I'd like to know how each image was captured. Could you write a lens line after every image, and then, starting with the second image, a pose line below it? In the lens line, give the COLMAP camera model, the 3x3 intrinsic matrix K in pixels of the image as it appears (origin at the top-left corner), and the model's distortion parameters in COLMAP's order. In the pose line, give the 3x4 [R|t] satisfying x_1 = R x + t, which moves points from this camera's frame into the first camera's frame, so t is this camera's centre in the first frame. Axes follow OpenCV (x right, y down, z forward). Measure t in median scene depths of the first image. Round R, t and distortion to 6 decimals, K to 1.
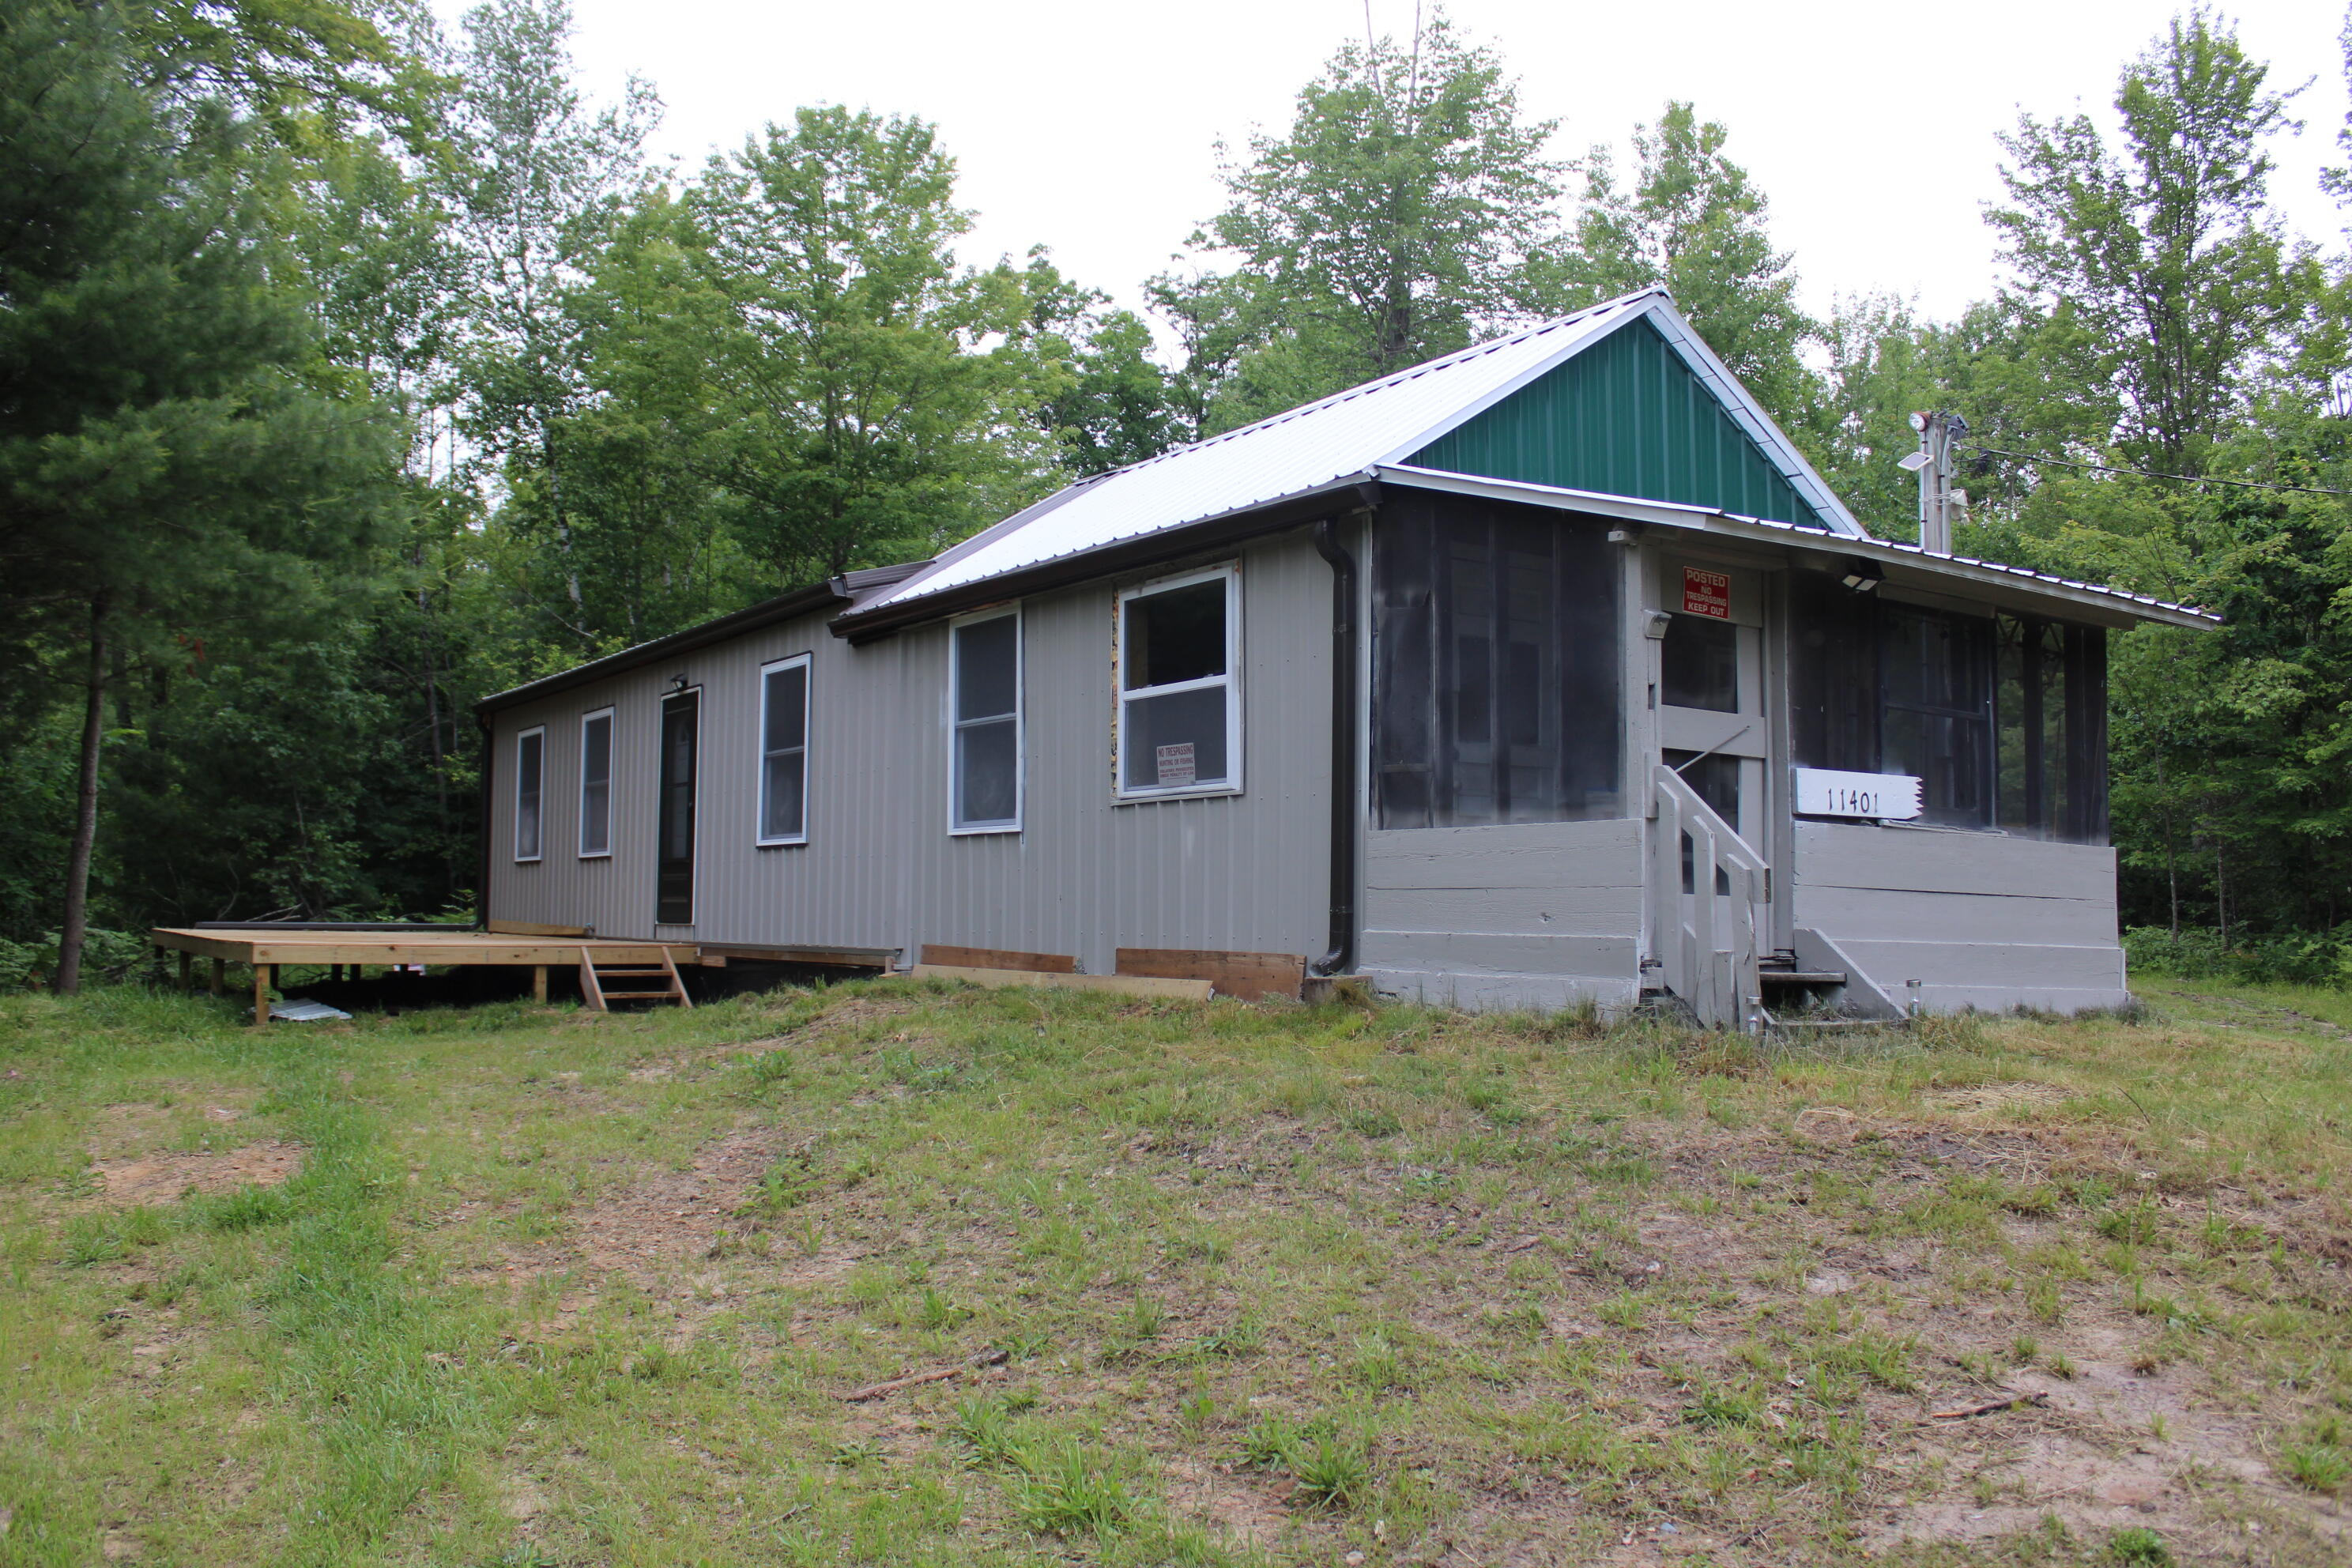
lens RADIAL K [[1970.6, 0, 1171.3], [0, 1970.6, 777.0], [0, 0, 1]] dist [-0.169565, 0.156535]
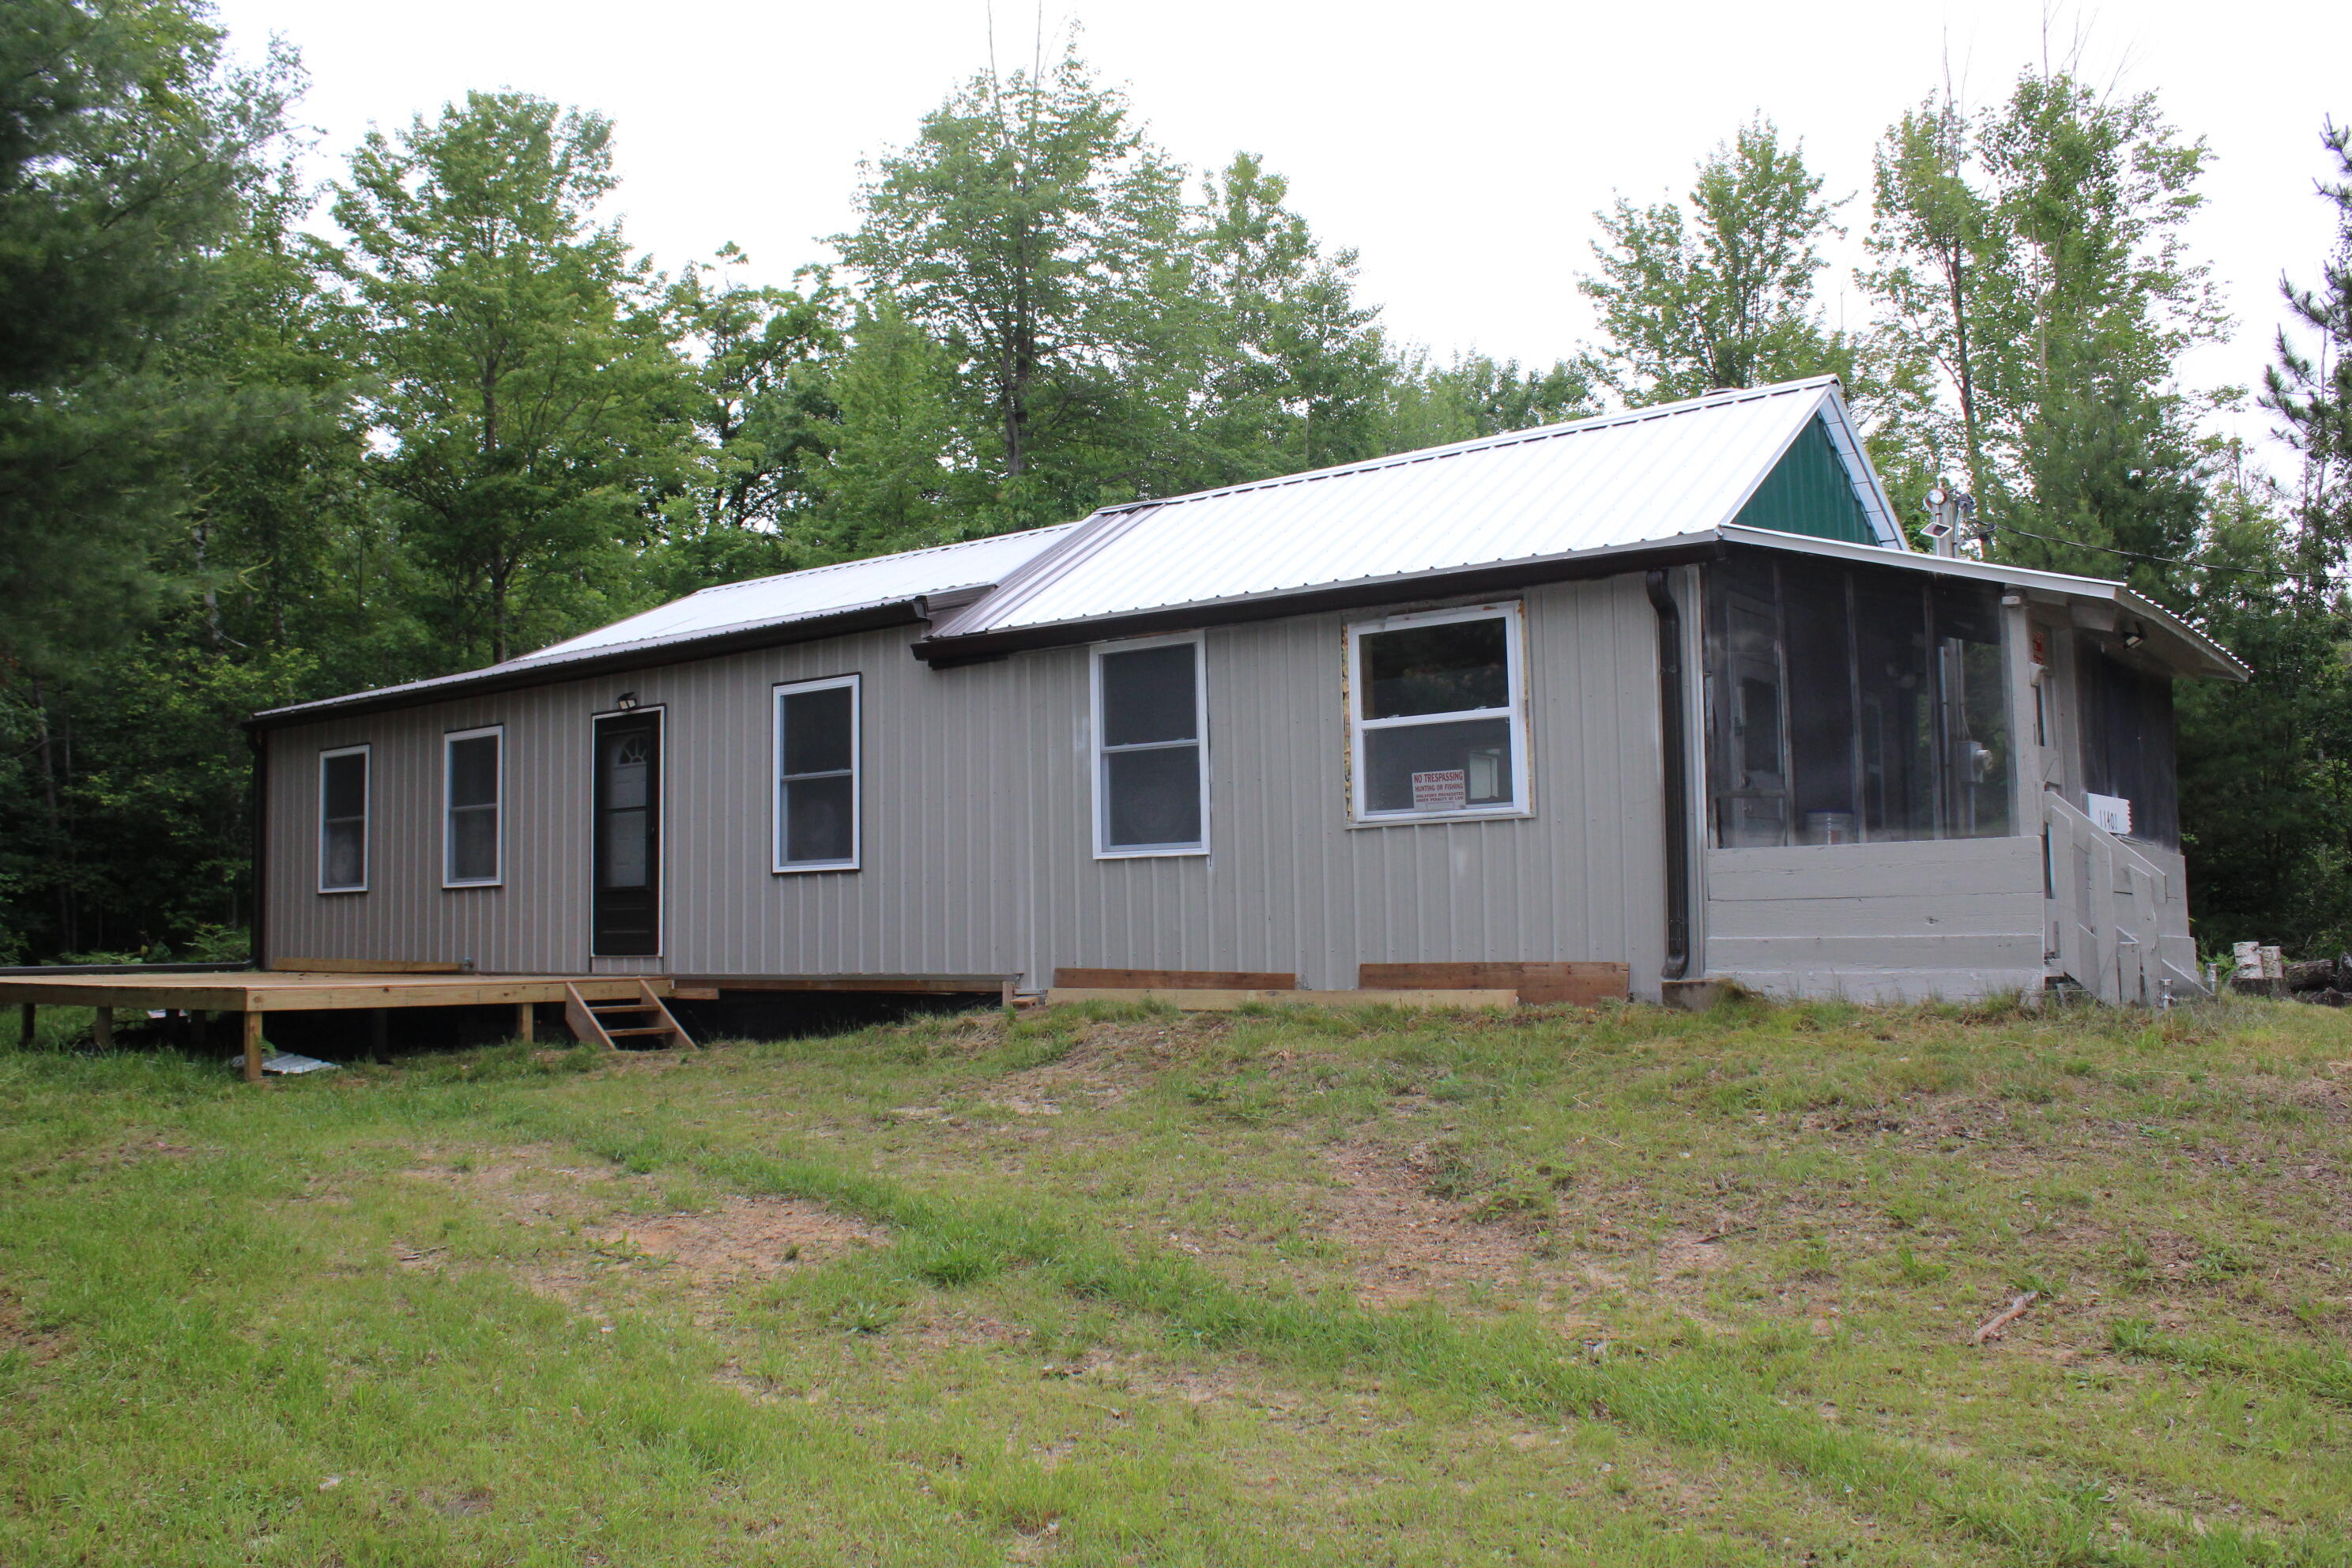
lens RADIAL K [[1970.6, 0, 1171.3], [0, 1970.6, 777.0], [0, 0, 1]] dist [-0.169565, 0.156535]
pose [[0.953362, 0.001604, 0.301824, -0.310276], [0.001468, 0.999949, -0.009951, -0.002049], [-0.301824, 0.009930, 0.953312, 0.018359]]
